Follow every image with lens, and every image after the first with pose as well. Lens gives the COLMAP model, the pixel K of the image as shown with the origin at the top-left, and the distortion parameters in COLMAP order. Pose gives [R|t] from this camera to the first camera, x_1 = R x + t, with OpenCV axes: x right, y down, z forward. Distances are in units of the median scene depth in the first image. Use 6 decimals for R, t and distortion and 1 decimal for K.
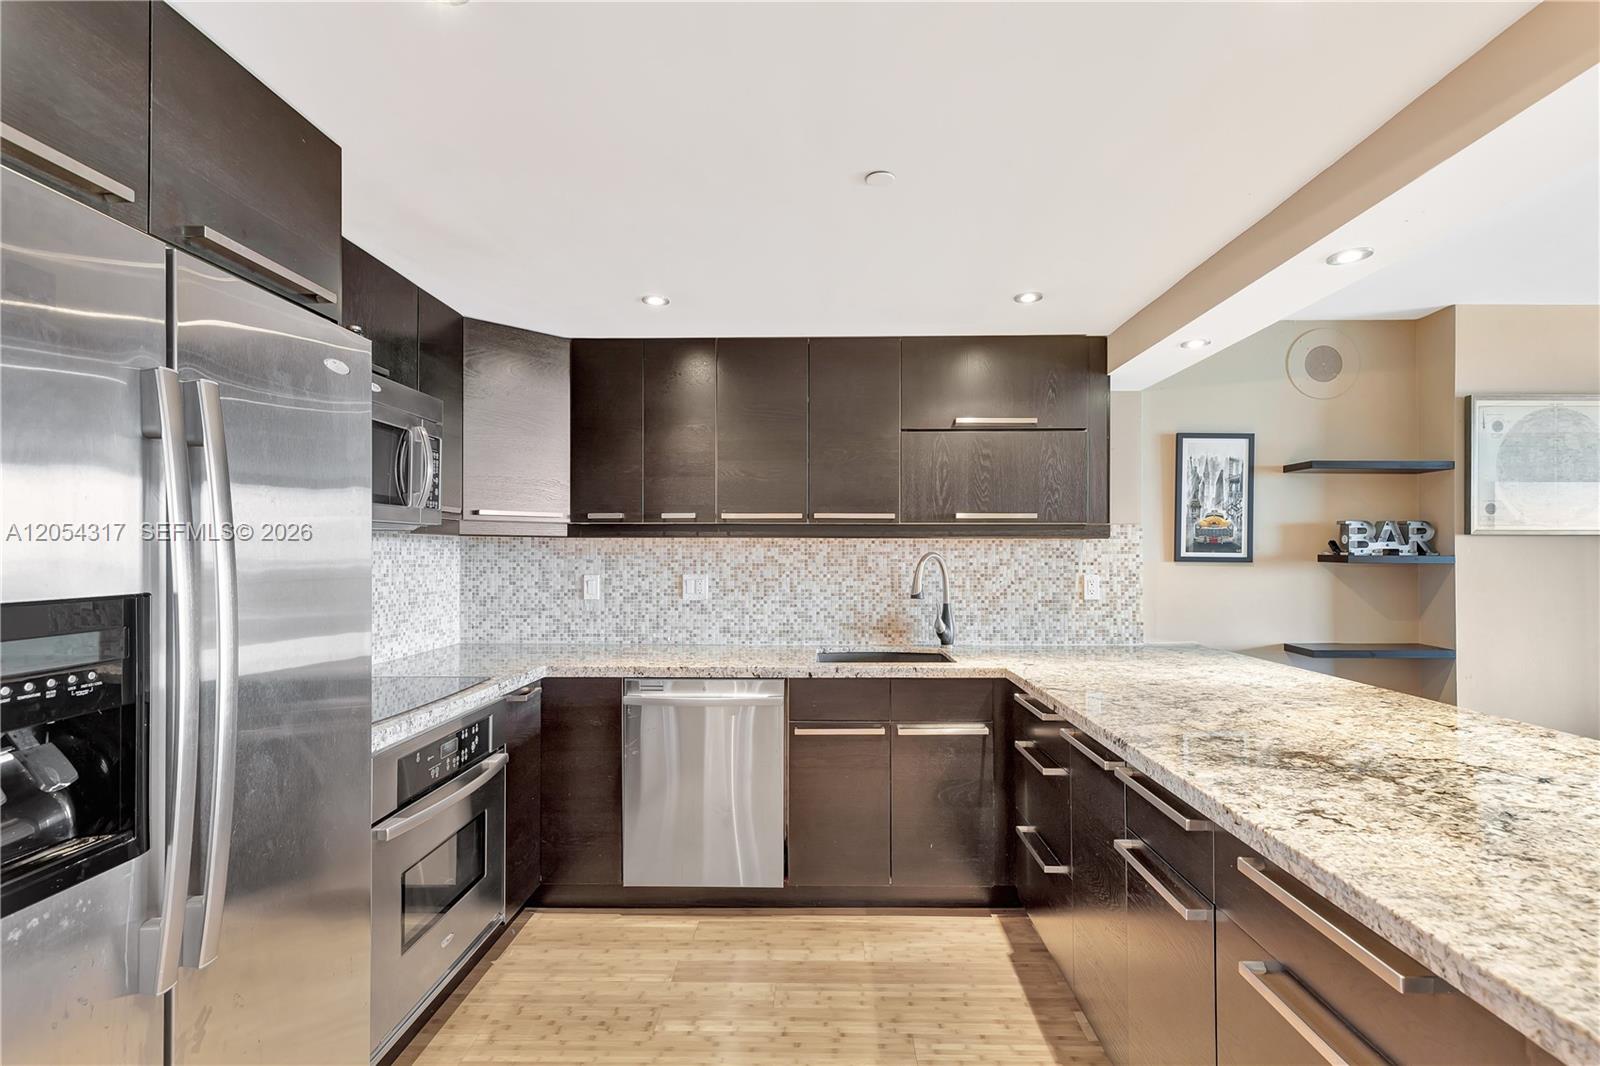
lens RADIAL K [[729.9, 0, 856.8], [0, 729.9, 550.0], [0, 0, 1]] dist [0.009995, -0.001654]
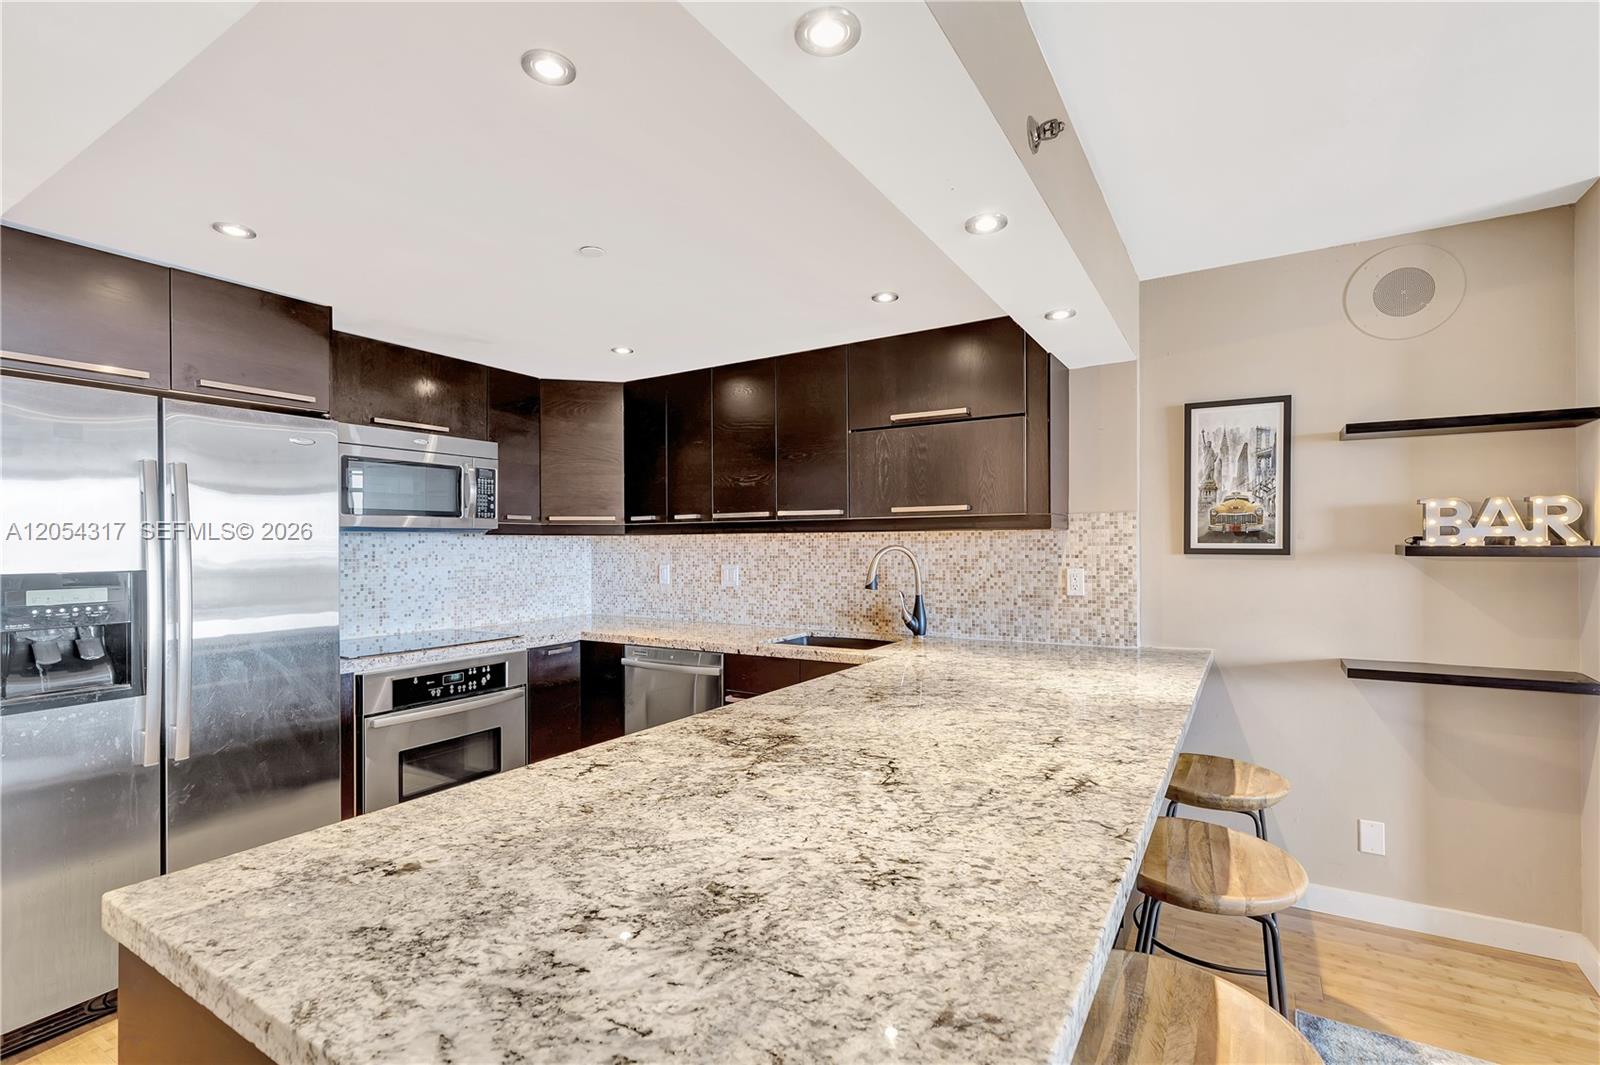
lens RADIAL K [[729.9, 0, 827.9], [0, 729.9, 544.0], [0, 0, 1]] dist [0.009995, -0.001654]
pose [[0.867630, -0.006264, -0.497171, 0.507776], [0.008241, 0.999964, 0.001783, -0.000919], [0.497143, -0.005644, 0.867651, 0.050192]]
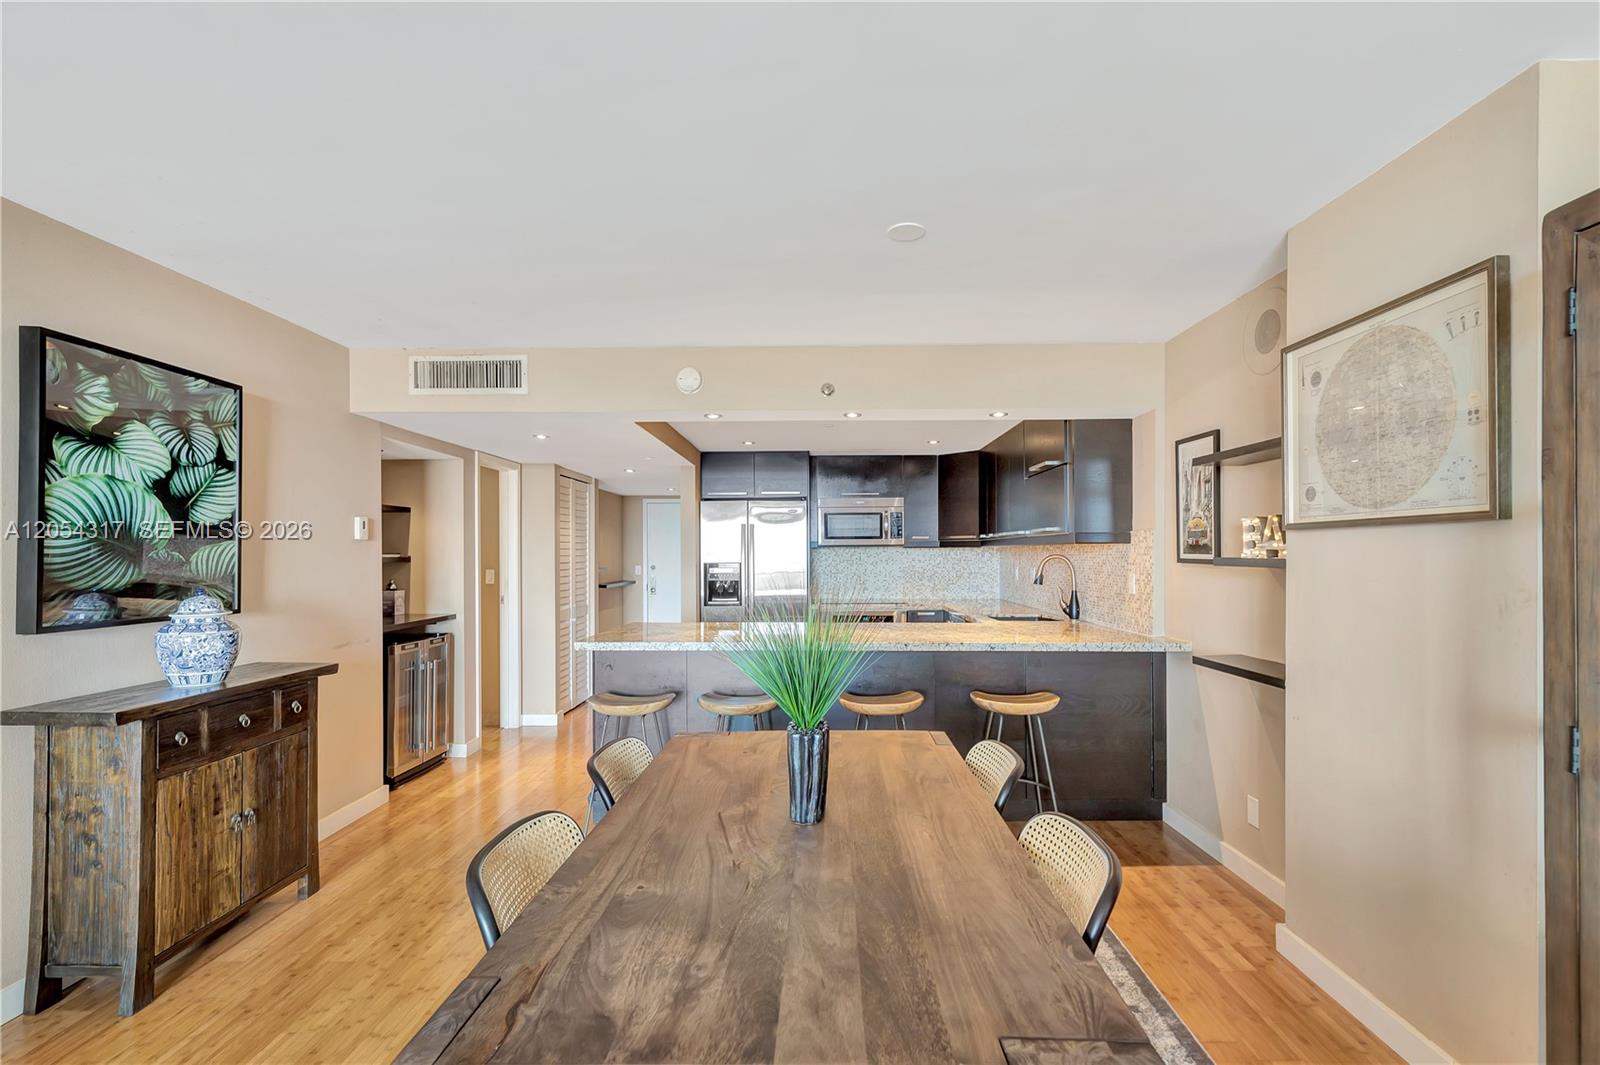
lens RADIAL K [[729.9, 0, 829.1], [0, 729.9, 555.8], [0, 0, 1]] dist [0.009995, -0.001654]
pose [[0.029216, 0.001321, -0.999572, 1.499571], [0.005875, 0.999982, 0.001494, 0.001110], [0.999556, -0.005916, 0.029208, 0.474717]]
